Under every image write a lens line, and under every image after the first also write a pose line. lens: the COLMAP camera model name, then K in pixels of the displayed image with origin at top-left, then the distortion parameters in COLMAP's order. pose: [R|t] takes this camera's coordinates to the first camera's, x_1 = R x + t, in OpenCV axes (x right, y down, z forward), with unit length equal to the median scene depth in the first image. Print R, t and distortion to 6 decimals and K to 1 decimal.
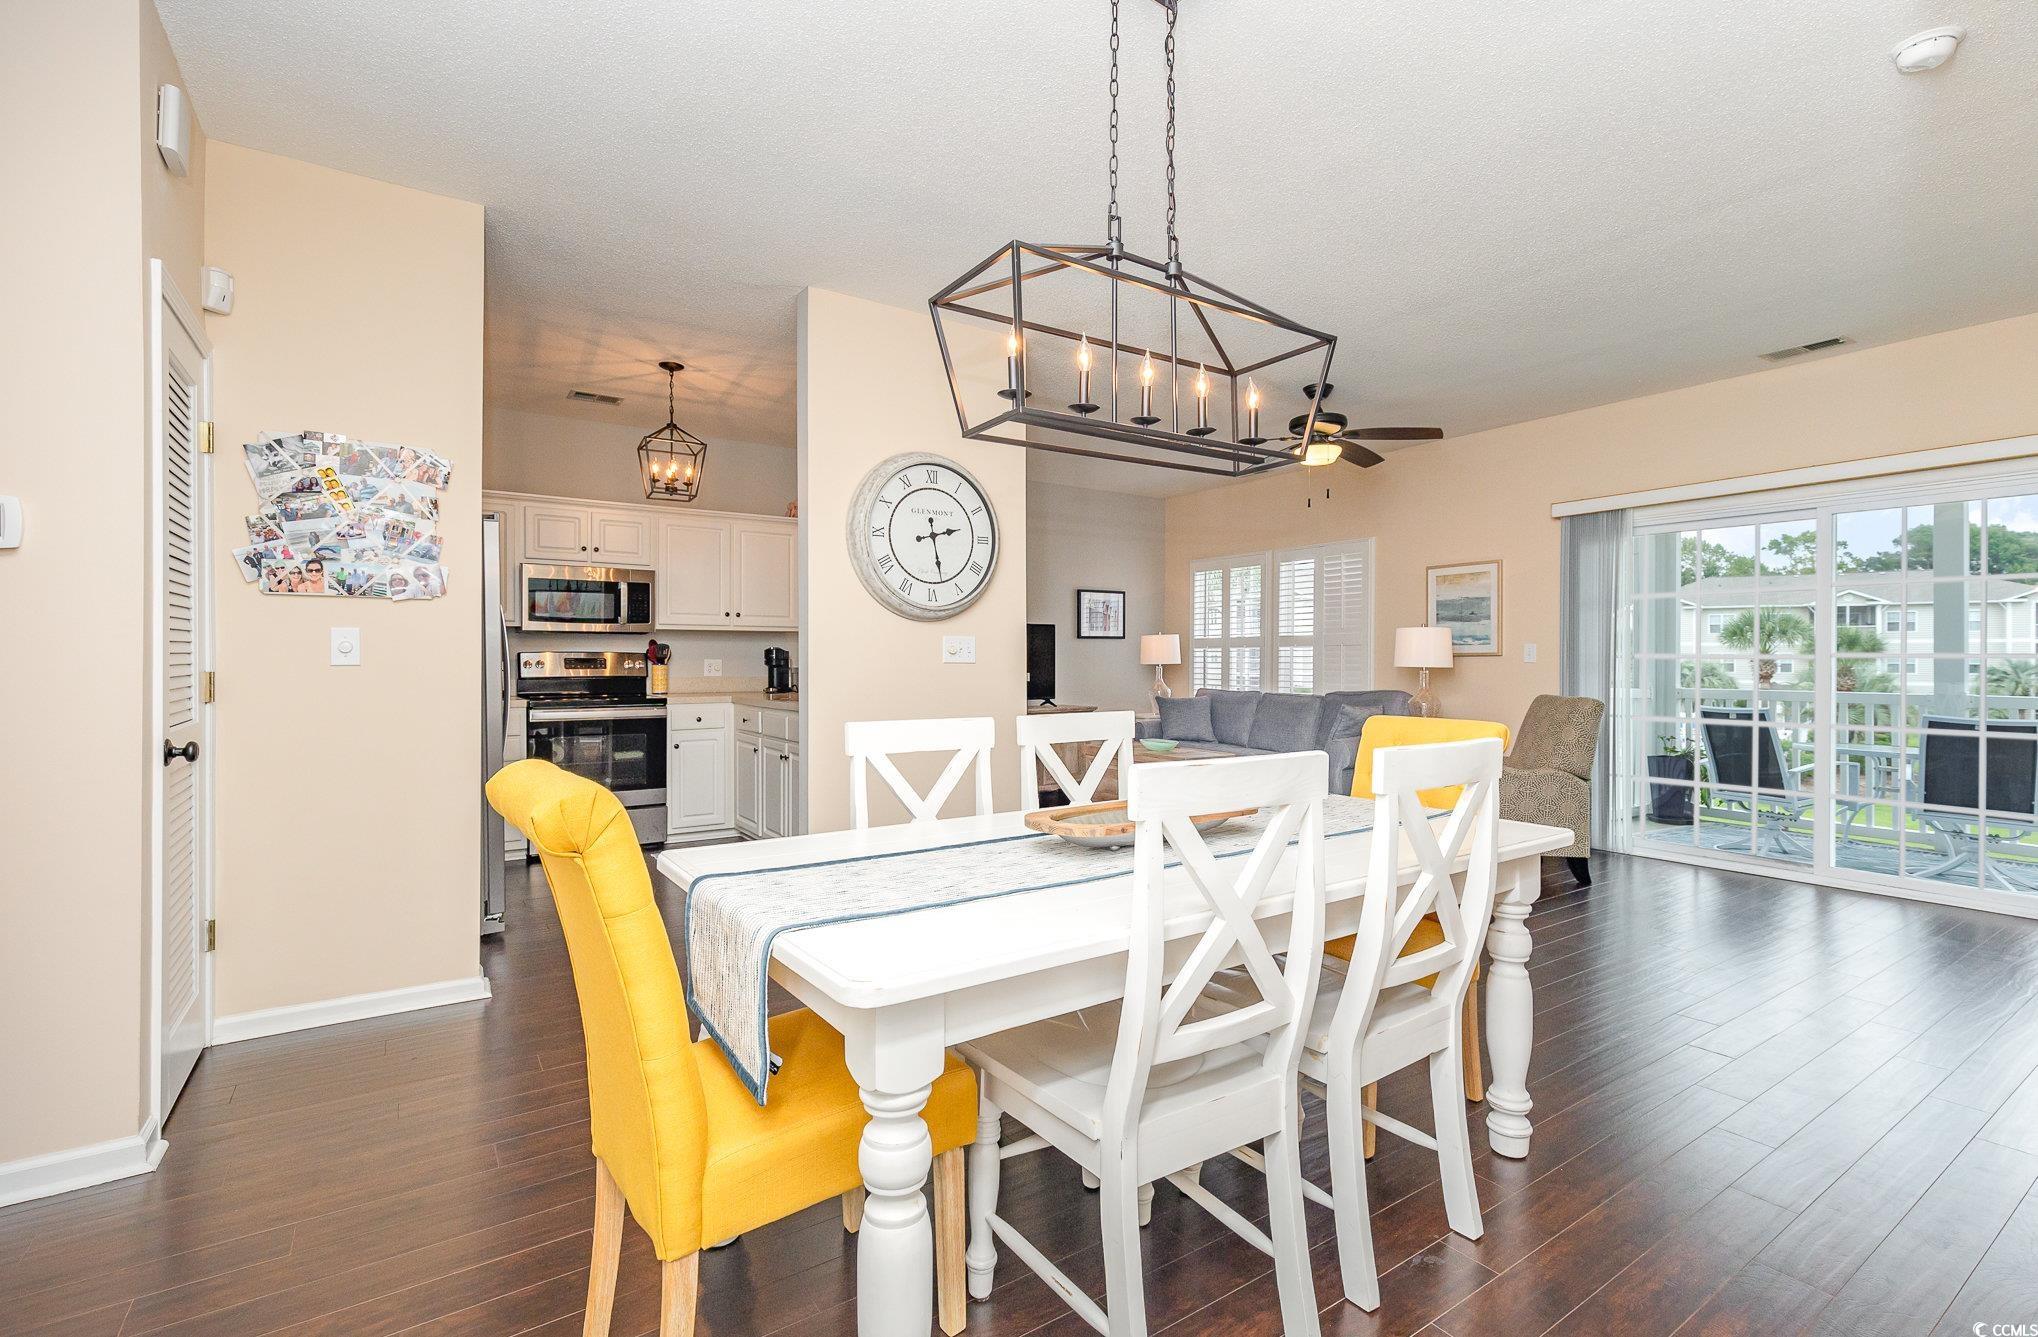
lens RADIAL K [[918.8, 0, 1029.8], [0, 918.8, 664.1], [0, 0, 1]] dist [0.002627, -0.000211]
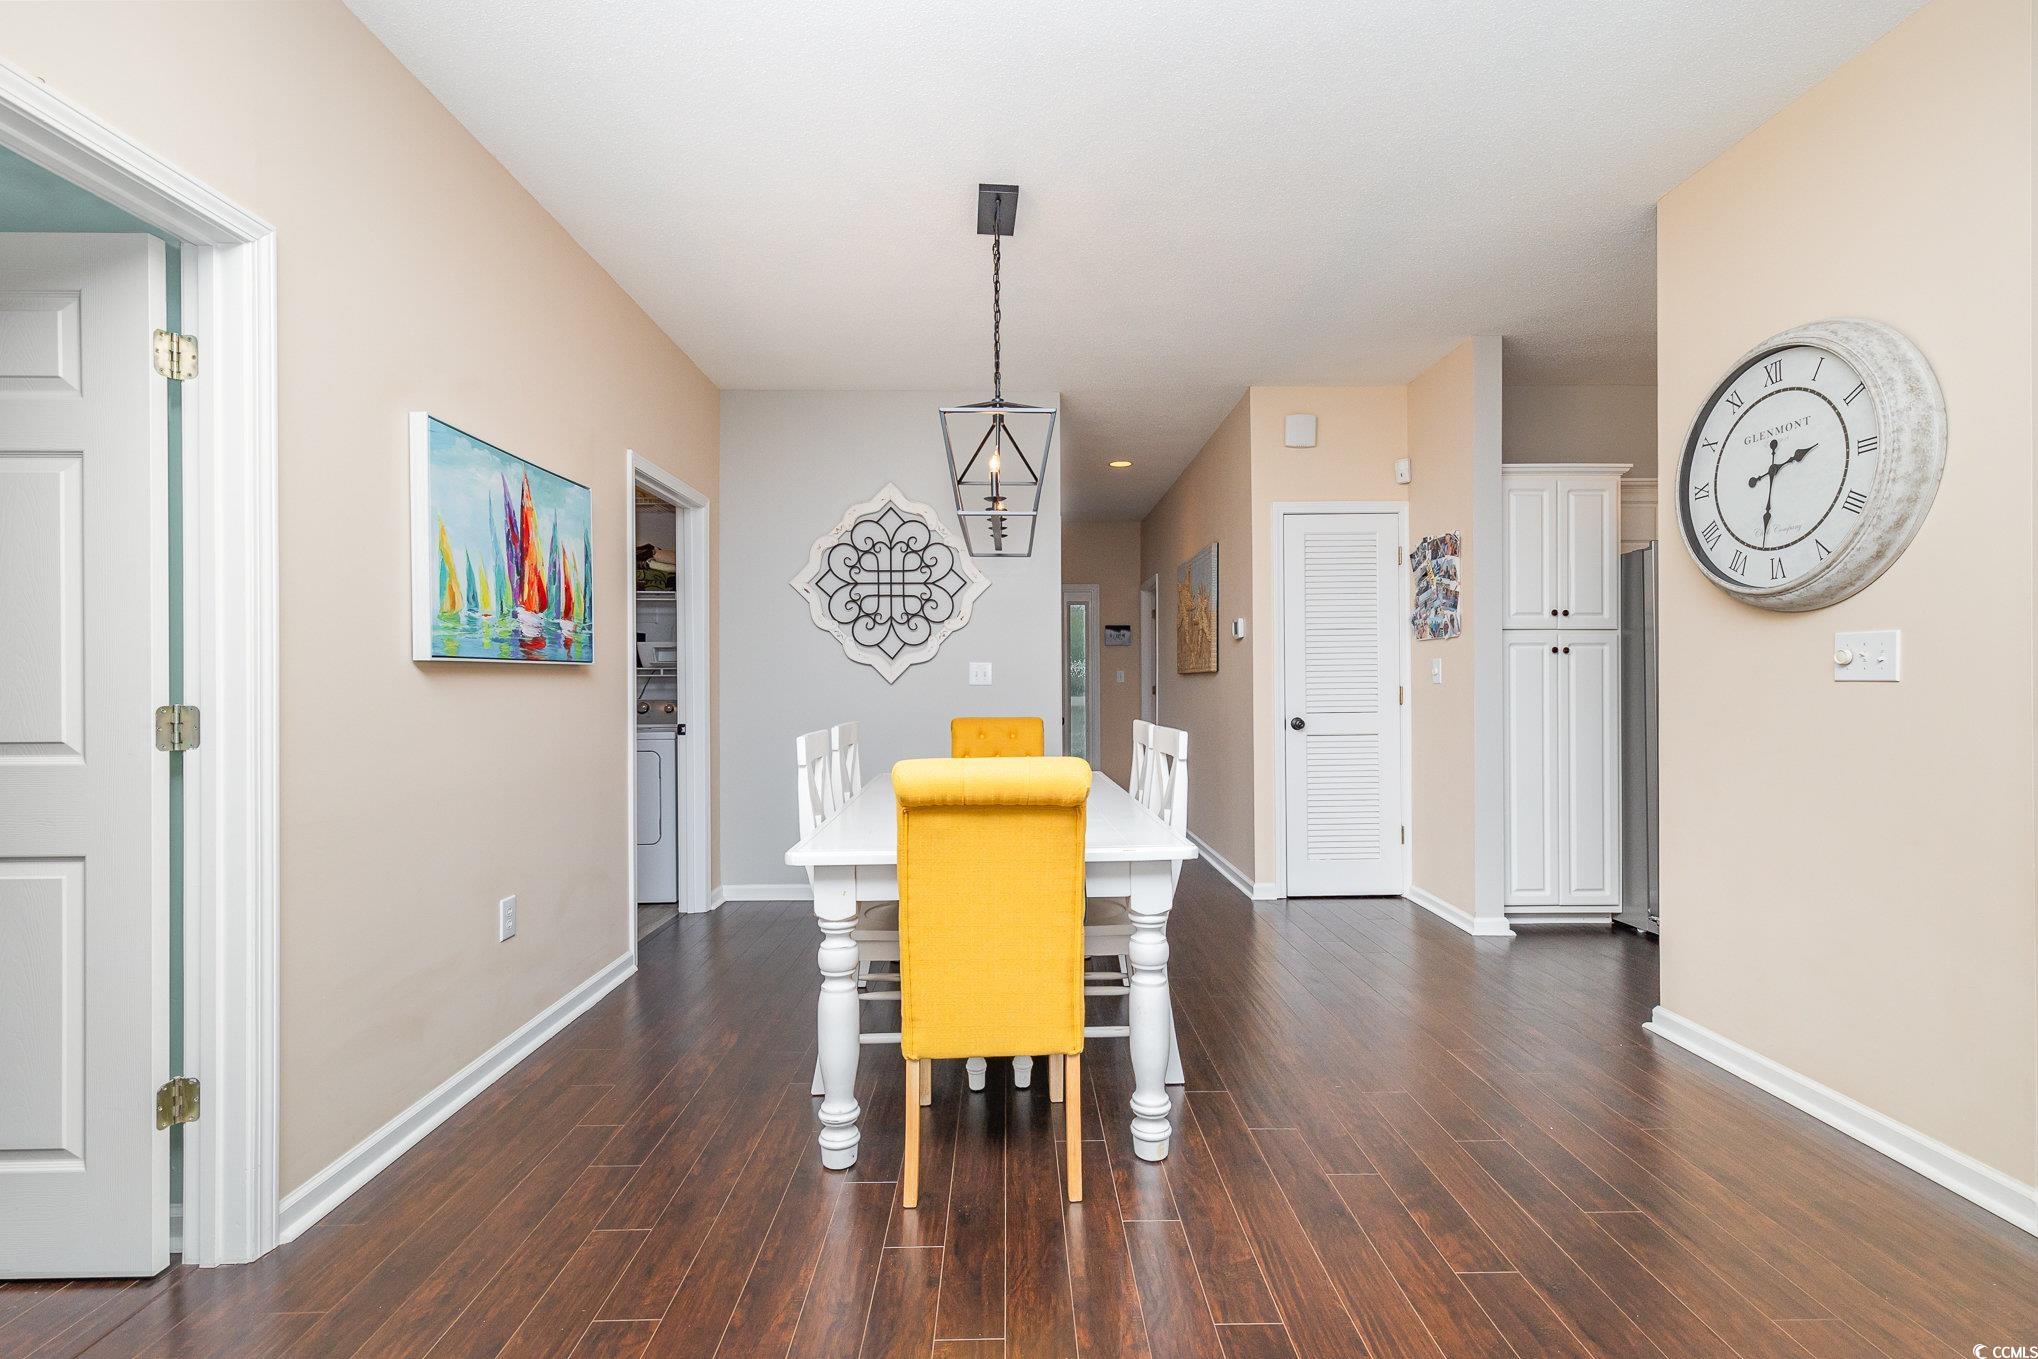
lens RADIAL K [[915.9, 0, 1014.2], [0, 915.9, 681.0], [0, 0, 1]] dist [0.006427, -0.001276]
pose [[-0.553253, -0.000946, -0.833013, 0.657609], [-0.000144, 0.999999, -0.001039, -0.000470], [0.833013, -0.000455, -0.553253, 0.893775]]
